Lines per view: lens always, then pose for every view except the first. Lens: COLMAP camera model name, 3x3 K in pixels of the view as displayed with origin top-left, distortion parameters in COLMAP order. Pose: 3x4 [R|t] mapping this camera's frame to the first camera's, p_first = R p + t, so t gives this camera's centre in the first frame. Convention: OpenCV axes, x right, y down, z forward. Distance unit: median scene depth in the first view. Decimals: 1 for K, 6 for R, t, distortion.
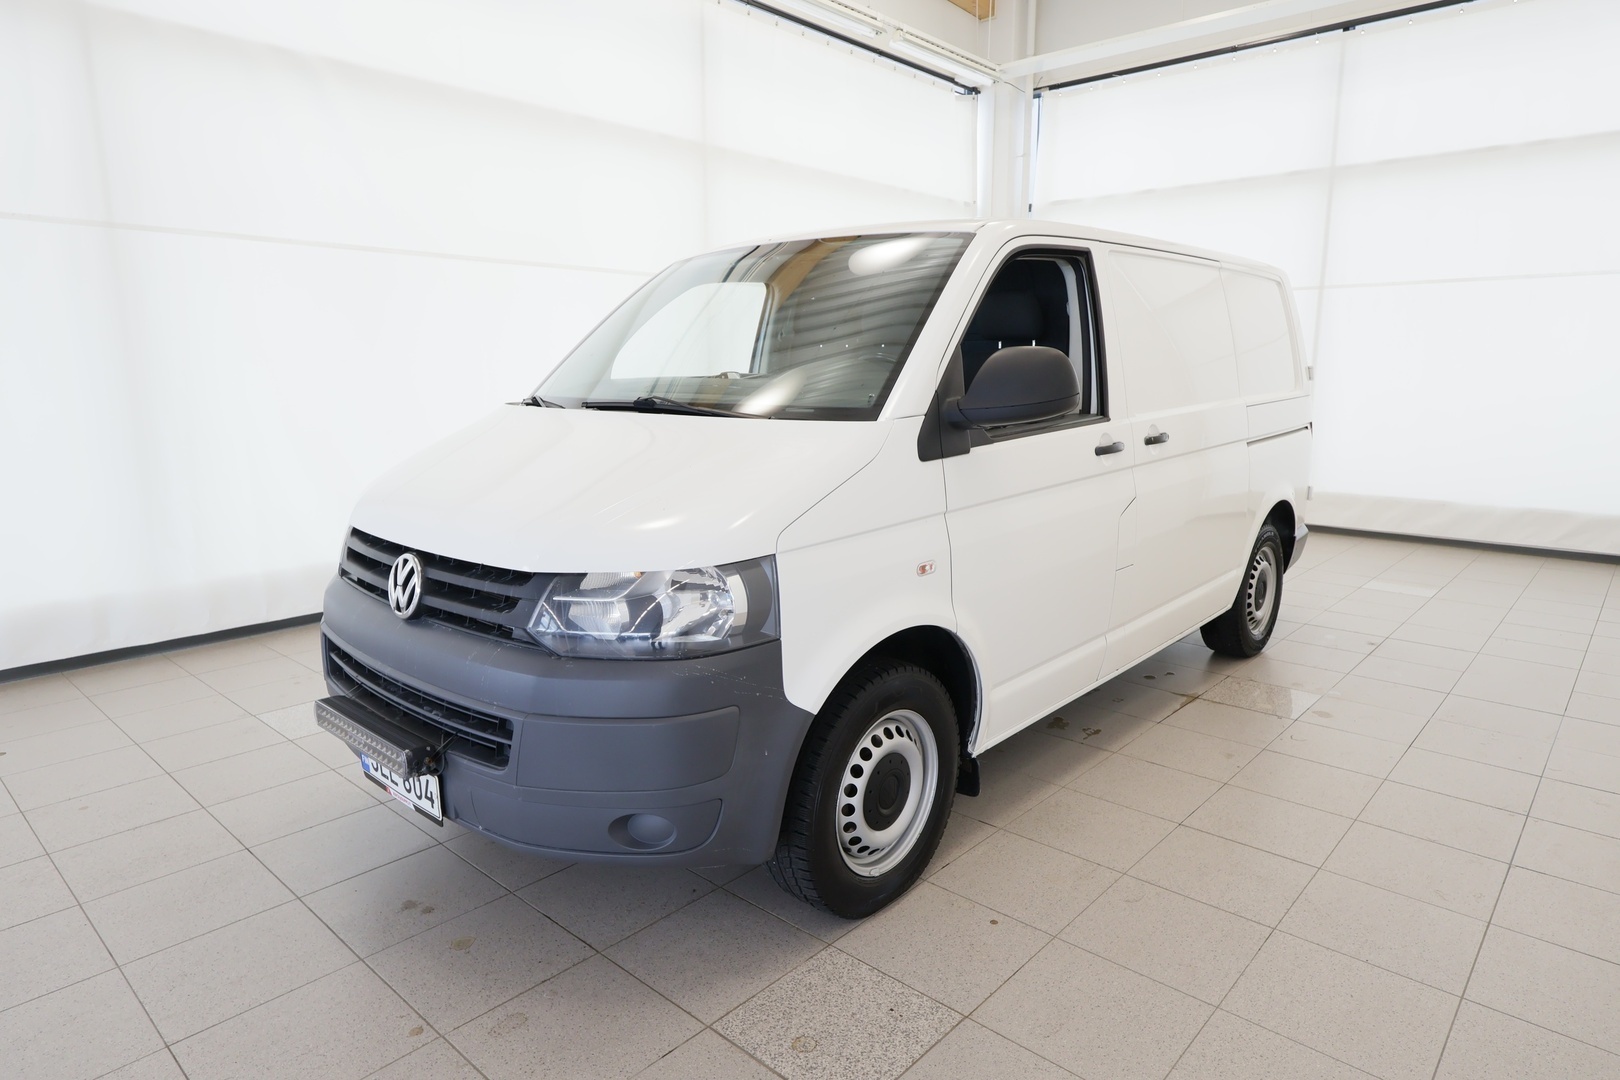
lens RADIAL K [[958.3, 0, 811.3], [0, 958.3, 538.0], [0, 0, 1]] dist [0.007429, 0.001062]
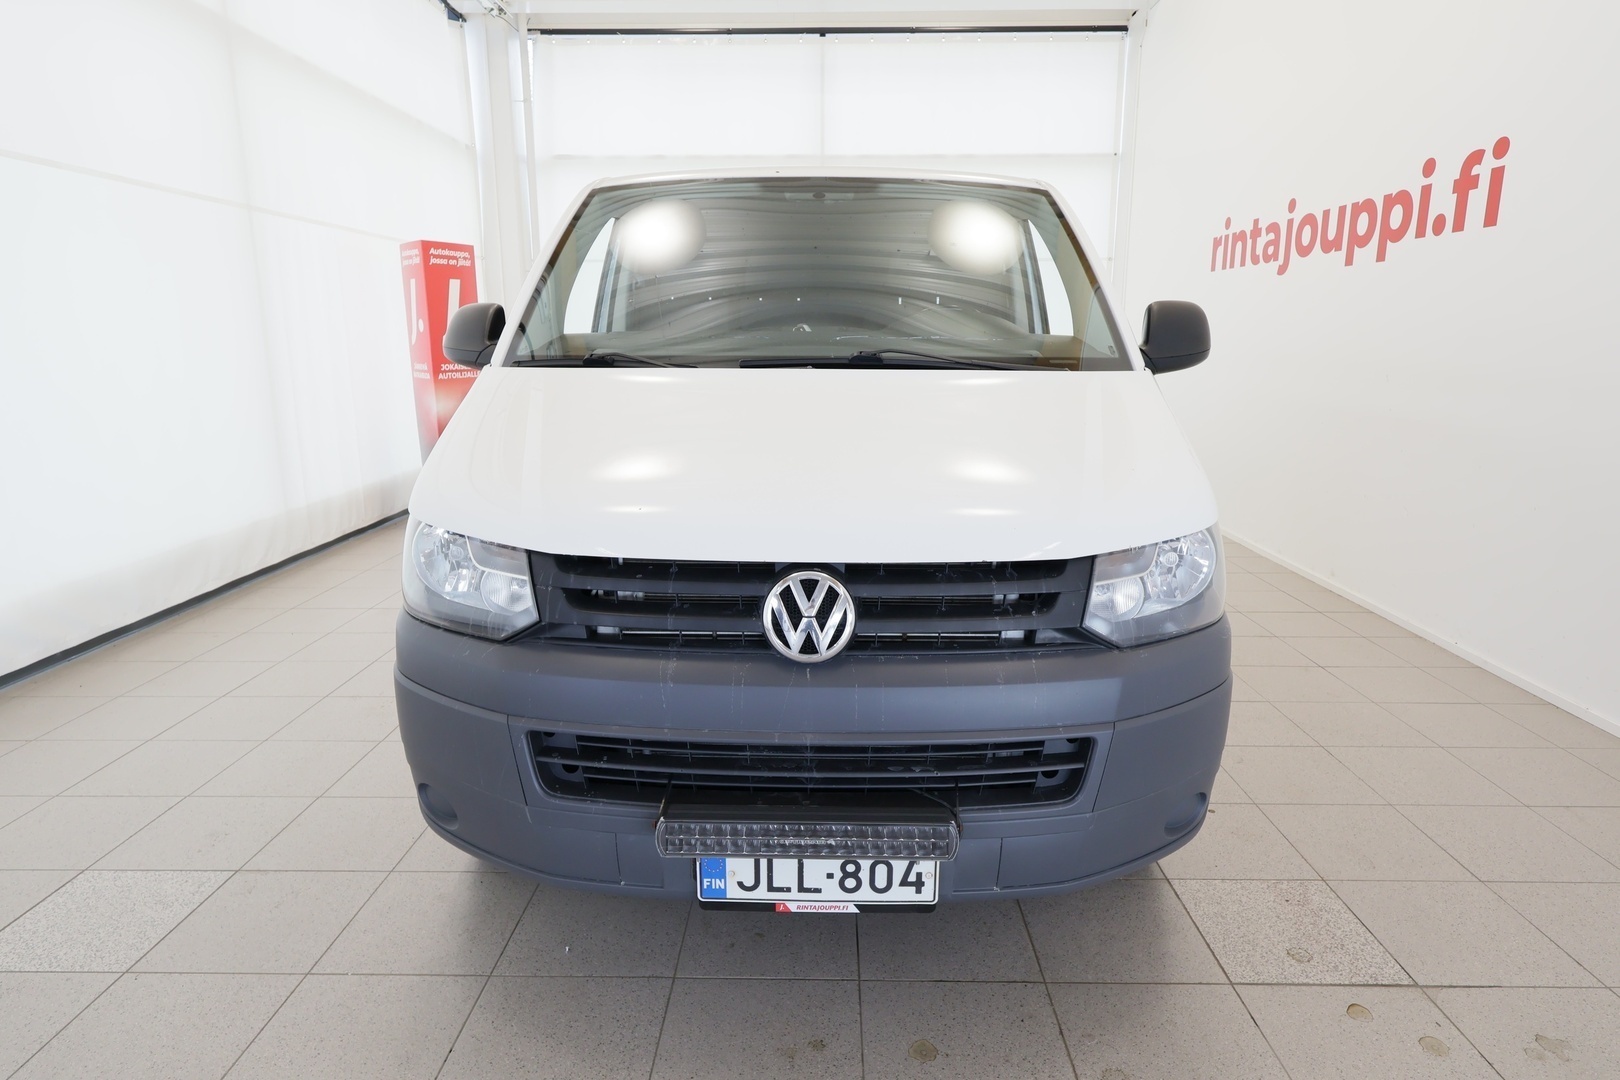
lens RADIAL K [[958.3, 0, 810.4], [0, 958.3, 539.4], [0, 0, 1]] dist [0.007429, 0.001062]
pose [[0.748541, -0.140261, 0.648084, -0.895215], [0.118405, 0.989937, 0.077489, -0.064586], [-0.652431, 0.018733, 0.757617, 0.464098]]
